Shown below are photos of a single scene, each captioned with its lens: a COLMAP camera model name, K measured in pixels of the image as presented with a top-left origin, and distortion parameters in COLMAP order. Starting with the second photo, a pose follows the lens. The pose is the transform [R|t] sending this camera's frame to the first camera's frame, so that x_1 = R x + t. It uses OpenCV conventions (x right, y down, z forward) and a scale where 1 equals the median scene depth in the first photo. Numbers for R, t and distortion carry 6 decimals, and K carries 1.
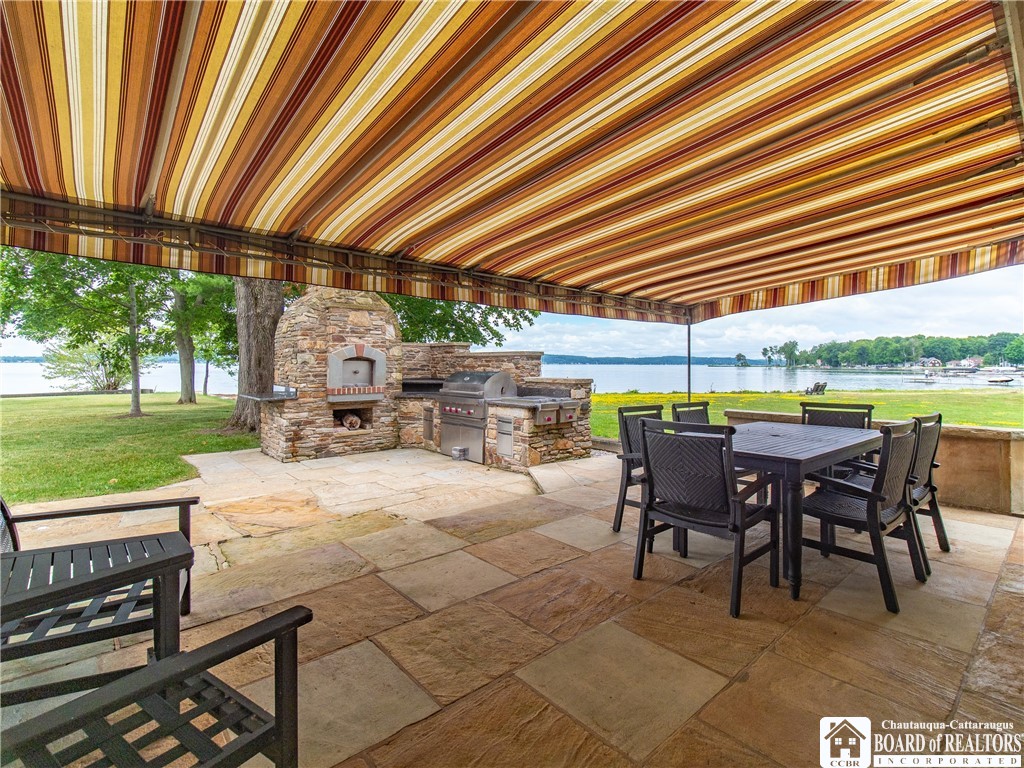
lens RADIAL K [[488.7, 0, 522.4], [0, 488.7, 360.6], [0, 0, 1]] dist [0.002591, 0.000005]
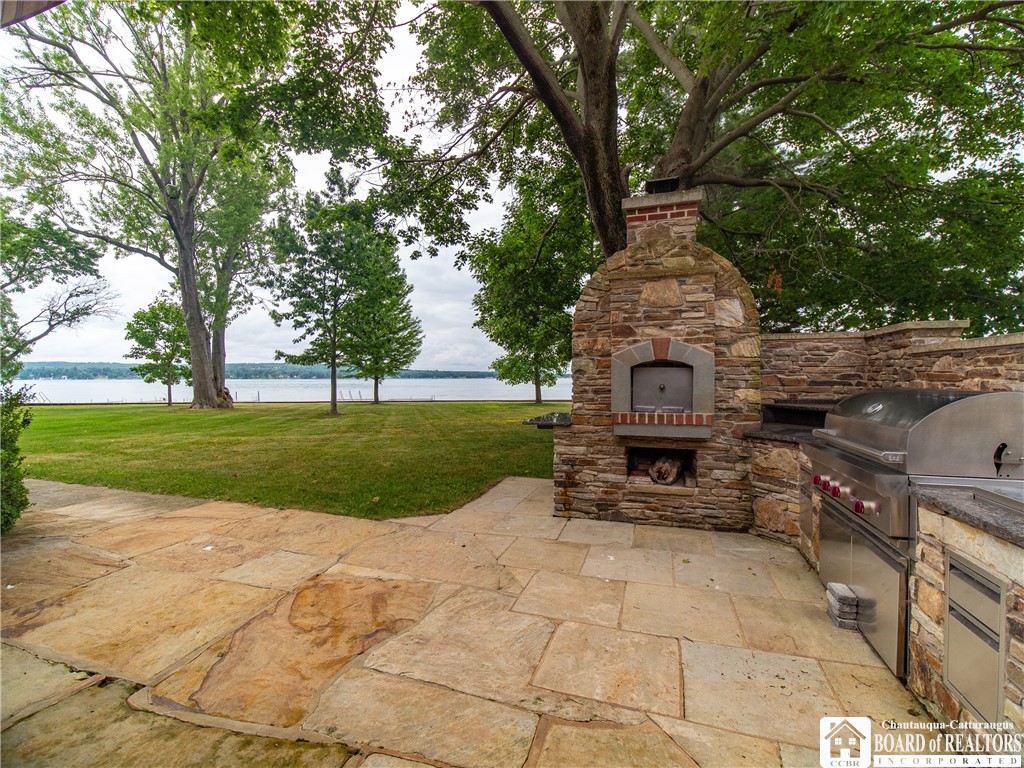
lens RADIAL K [[459.4, 0, 515.4], [0, 459.4, 382.3], [0, 0, 1]] dist [0.008007, -0.010940]
pose [[0.514749, 0.003893, -0.857332, 0.040437], [0.009068, 0.999909, 0.009985, 0.010983], [0.857293, -0.012914, 0.514667, 0.560664]]
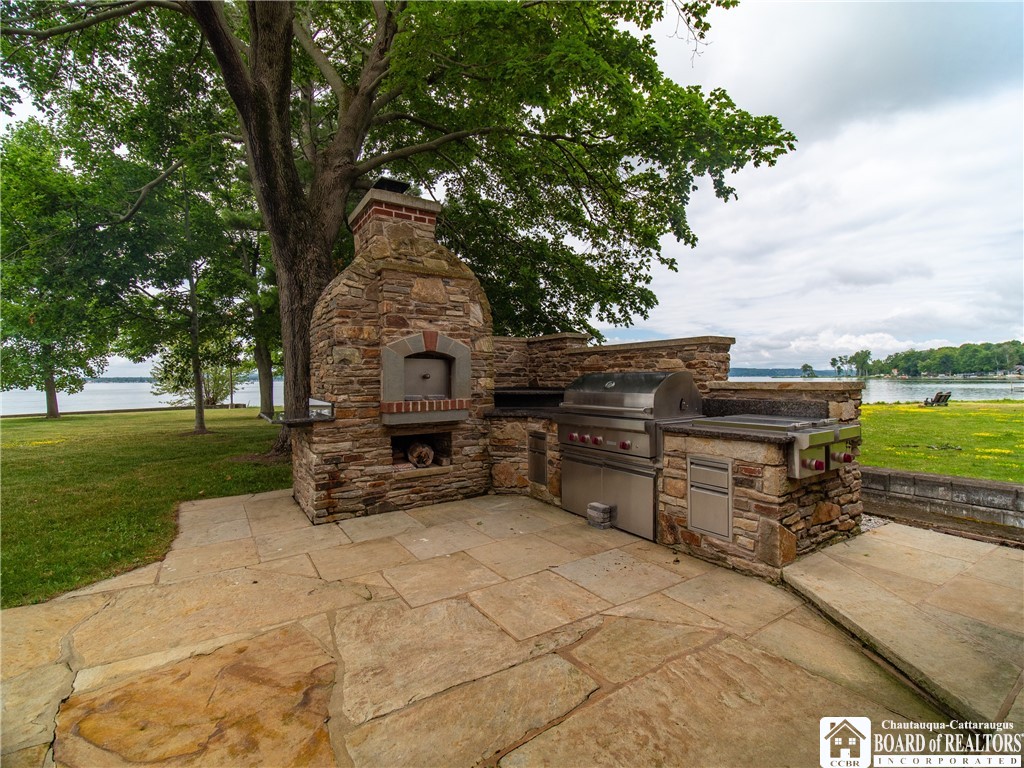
lens RADIAL K [[459.4, 0, 515.4], [0, 459.4, 382.3], [0, 0, 1]] dist [0.008007, -0.010940]
pose [[0.989846, -0.011793, -0.141656, -0.139930], [0.013994, 0.999796, 0.014554, 0.023661], [0.141456, -0.016389, 0.989809, 0.424271]]
